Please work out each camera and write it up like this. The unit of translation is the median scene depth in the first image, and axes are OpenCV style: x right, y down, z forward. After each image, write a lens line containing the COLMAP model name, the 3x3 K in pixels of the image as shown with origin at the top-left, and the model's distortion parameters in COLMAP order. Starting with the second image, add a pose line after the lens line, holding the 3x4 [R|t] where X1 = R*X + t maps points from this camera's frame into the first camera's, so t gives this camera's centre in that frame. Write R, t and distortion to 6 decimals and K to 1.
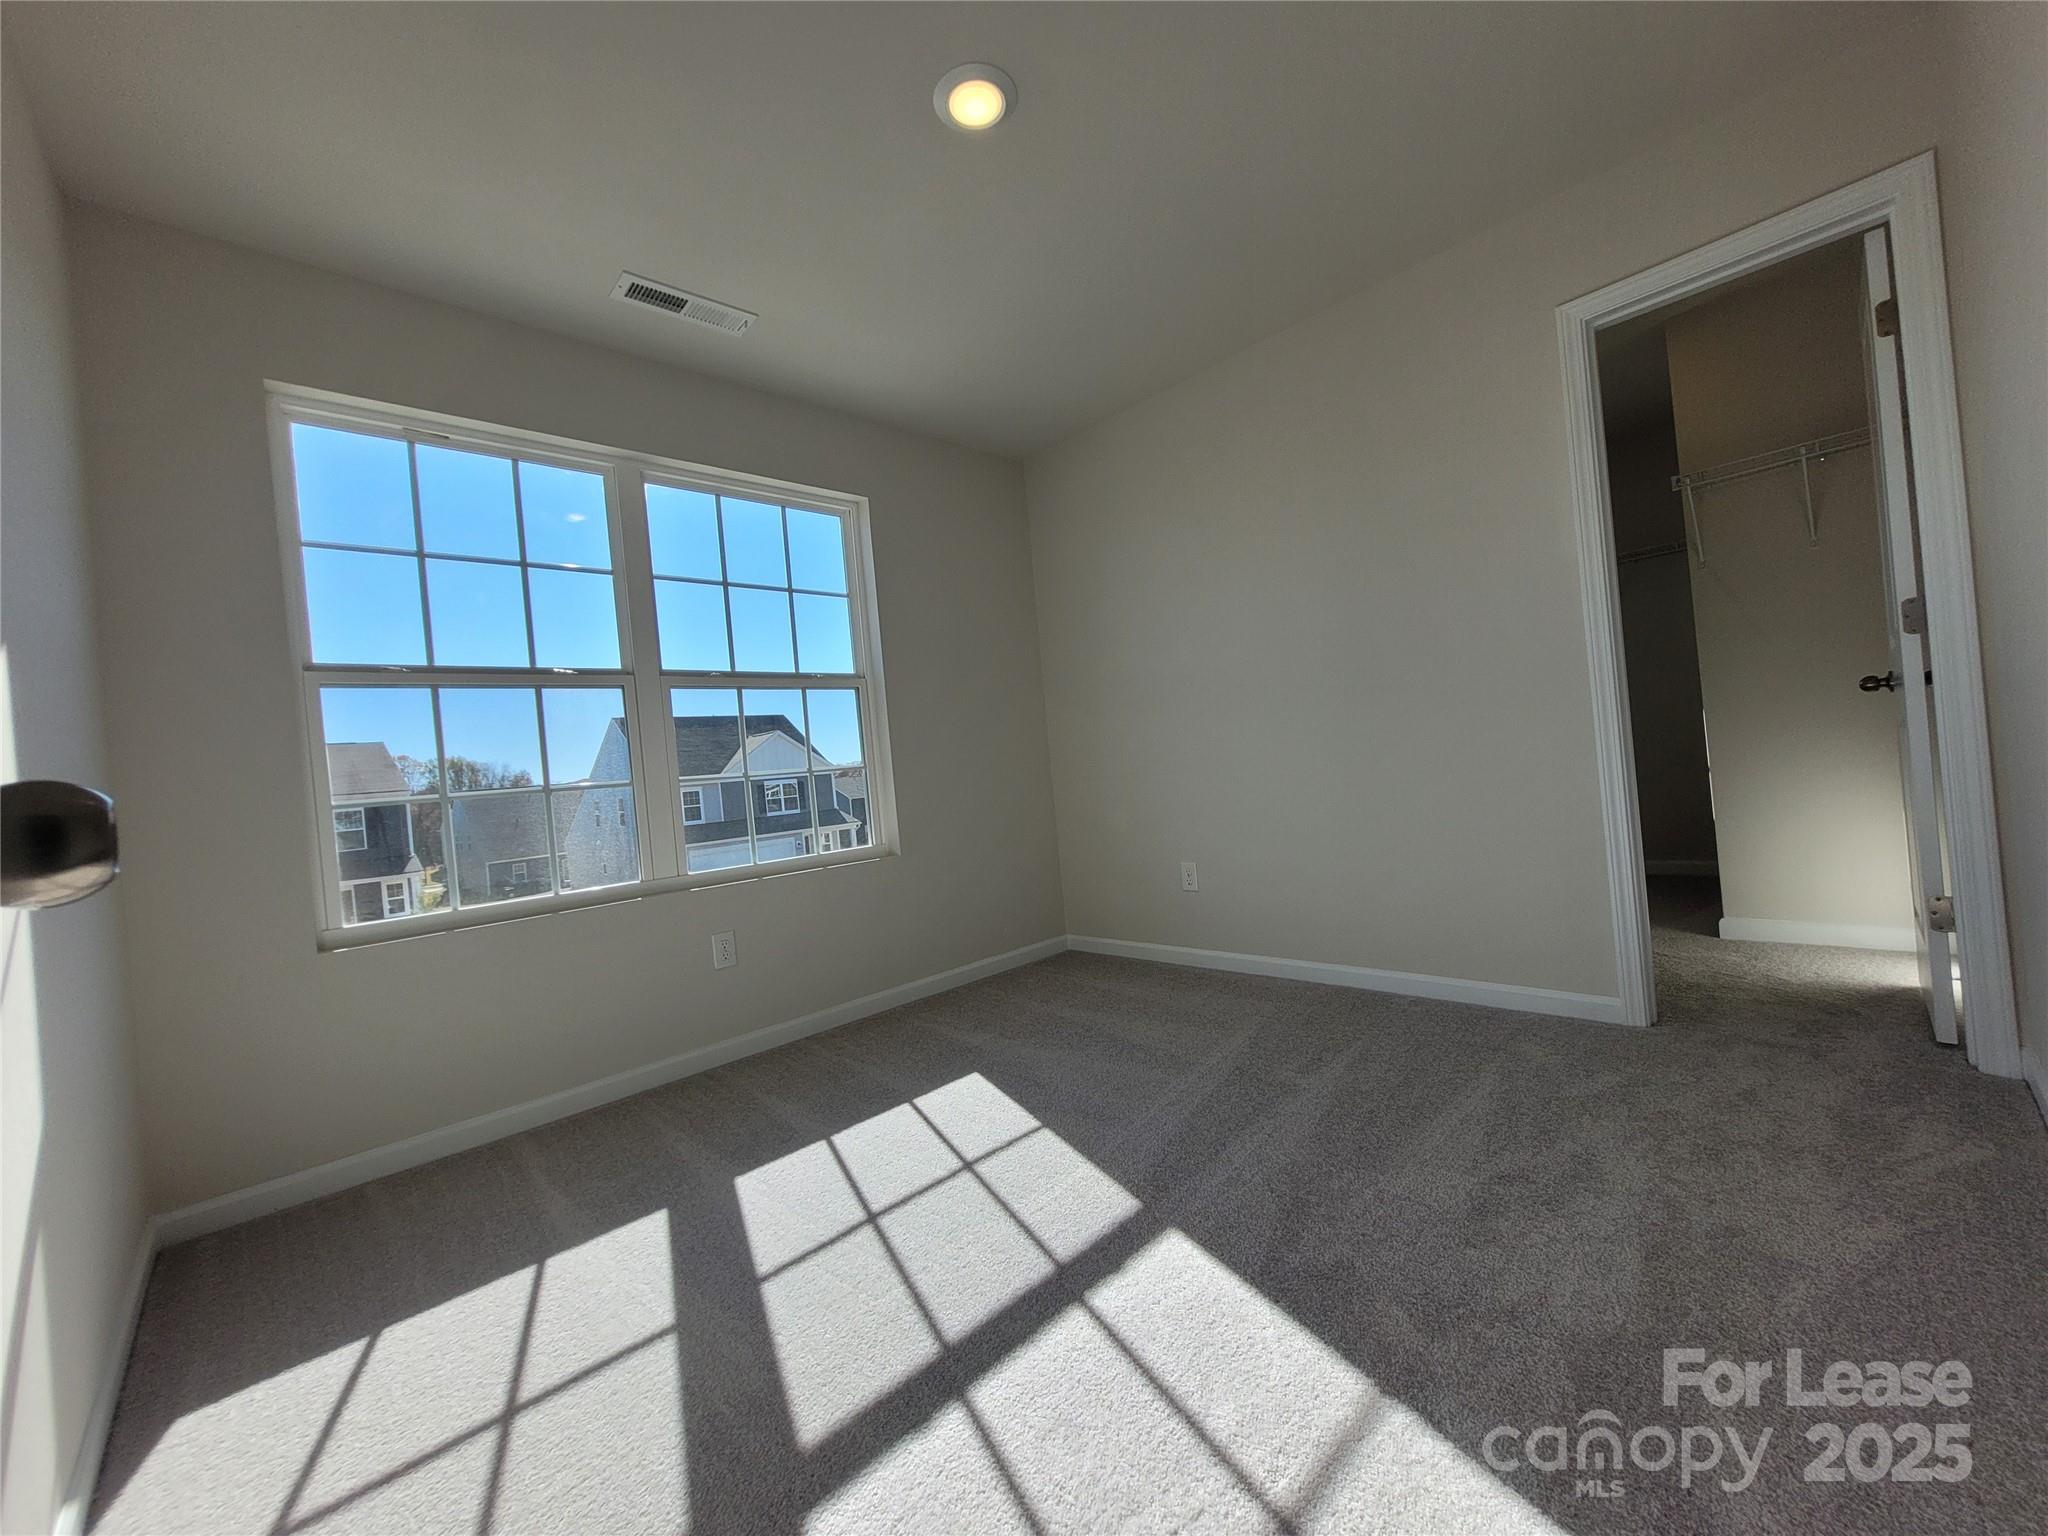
lens RADIAL K [[794.9, 0, 1039.0], [0, 794.9, 763.7], [0, 0, 1]] dist [-0.001235, -0.000053]
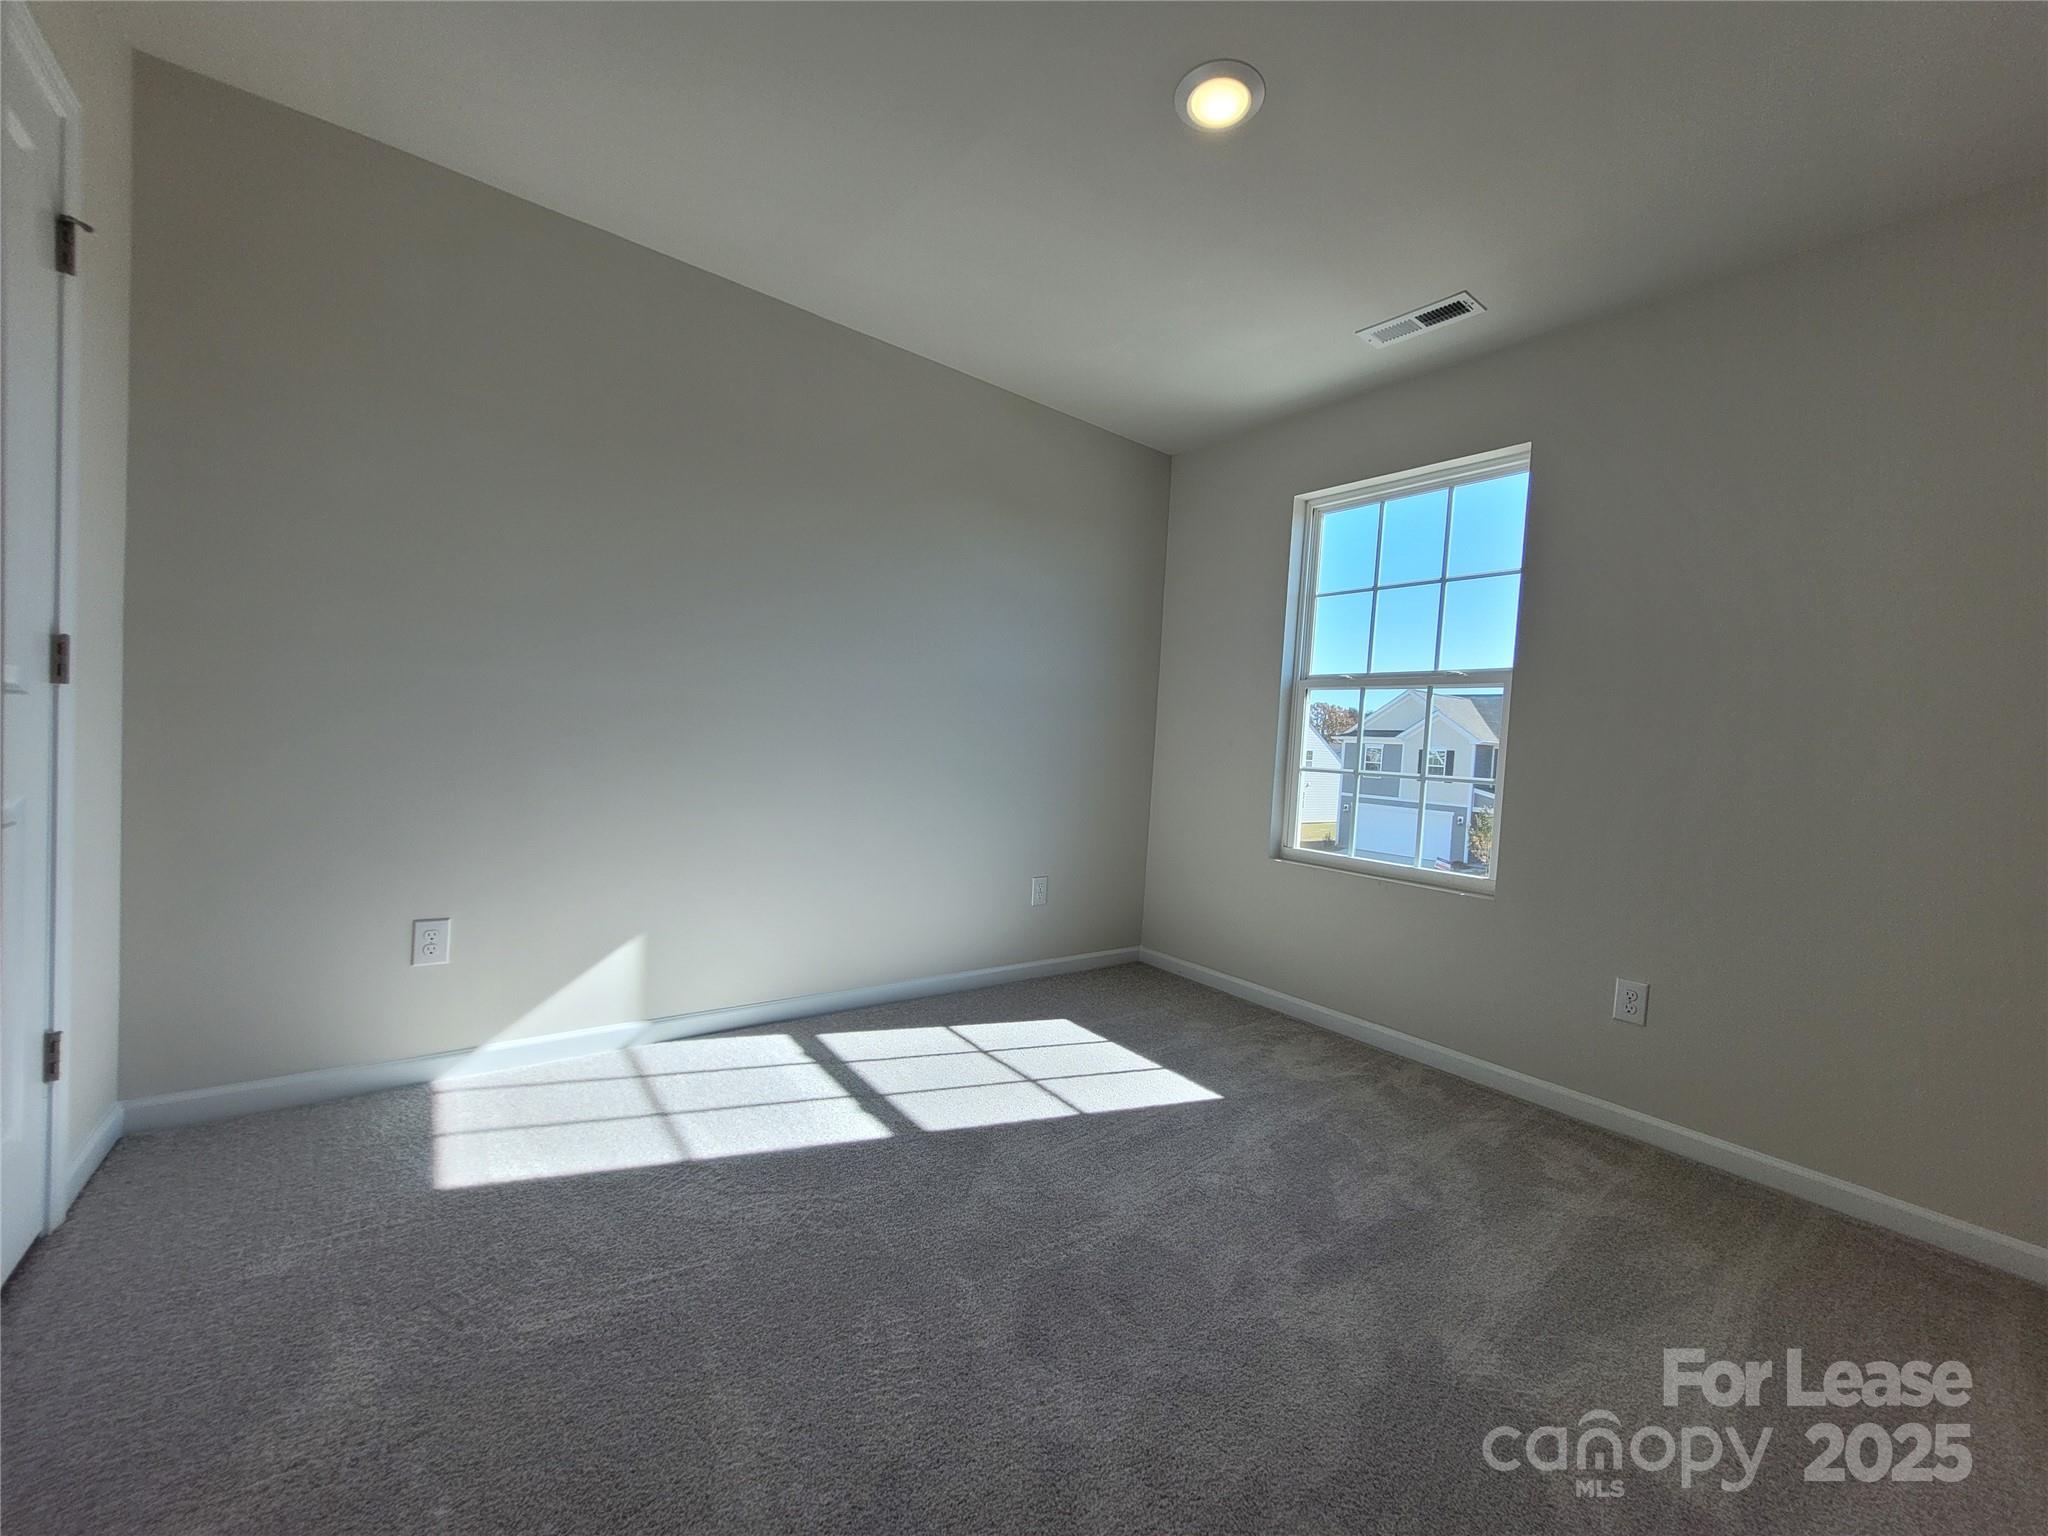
lens RADIAL K [[794.9, 0, 1039.0], [0, 794.9, 763.7], [0, 0, 1]] dist [-0.001235, -0.000053]
pose [[-0.118269, 0.083145, -0.989494, 0.711761], [-0.071839, 0.993161, 0.092040, -0.066117], [0.990380, 0.081969, -0.111487, 0.719209]]
